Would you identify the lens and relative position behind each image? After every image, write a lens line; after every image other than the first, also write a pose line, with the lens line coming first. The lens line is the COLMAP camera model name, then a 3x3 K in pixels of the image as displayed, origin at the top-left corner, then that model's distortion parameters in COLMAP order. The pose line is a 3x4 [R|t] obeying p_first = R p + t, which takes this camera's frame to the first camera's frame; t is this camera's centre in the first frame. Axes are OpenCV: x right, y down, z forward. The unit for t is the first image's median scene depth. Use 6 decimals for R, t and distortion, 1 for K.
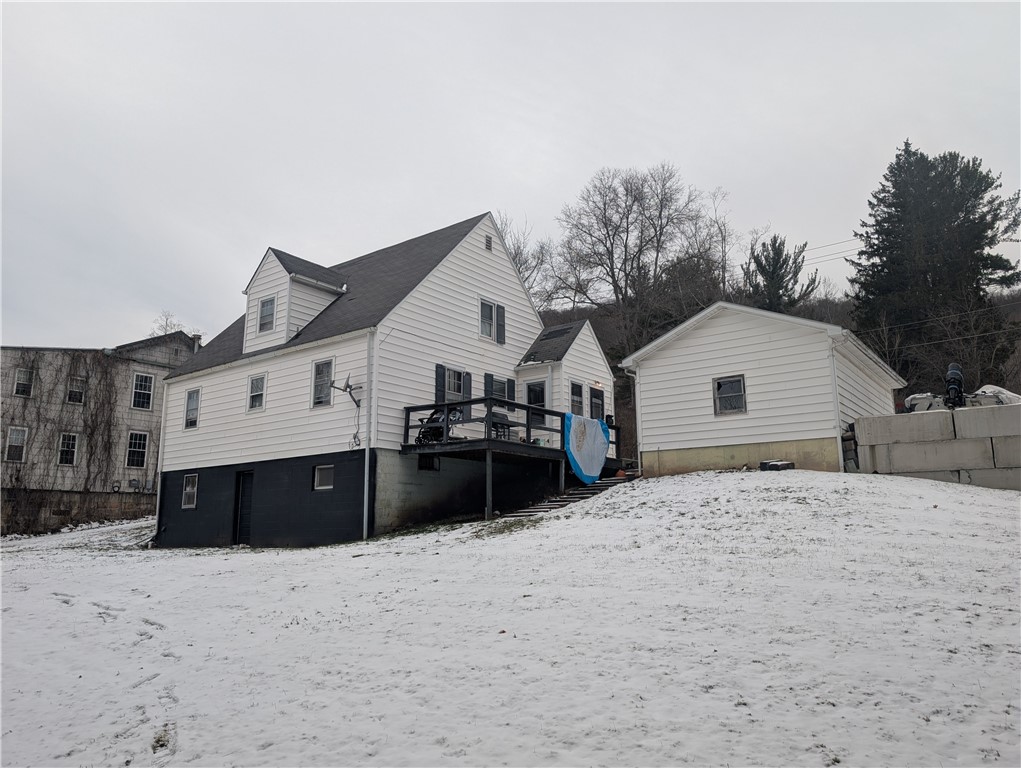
lens RADIAL K [[700.3, 0, 510.7], [0, 700.3, 379.6], [0, 0, 1]] dist [0.031436, -0.017444]
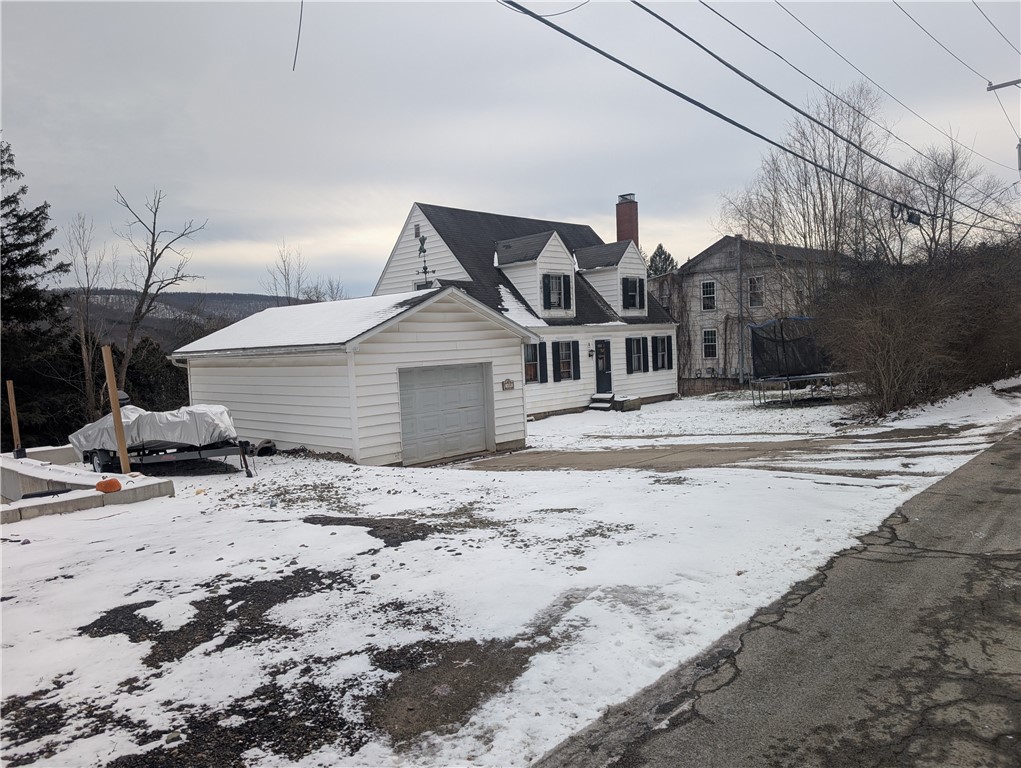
lens RADIAL K [[700.3, 0, 510.7], [0, 700.3, 384.2], [0, 0, 1]] dist [0.031436, -0.017444]
pose [[-0.080107, 0.055650, -0.995232, 0.751757], [0.252989, 0.966882, 0.033701, 0.038314], [0.964147, -0.249083, -0.091533, 0.771407]]
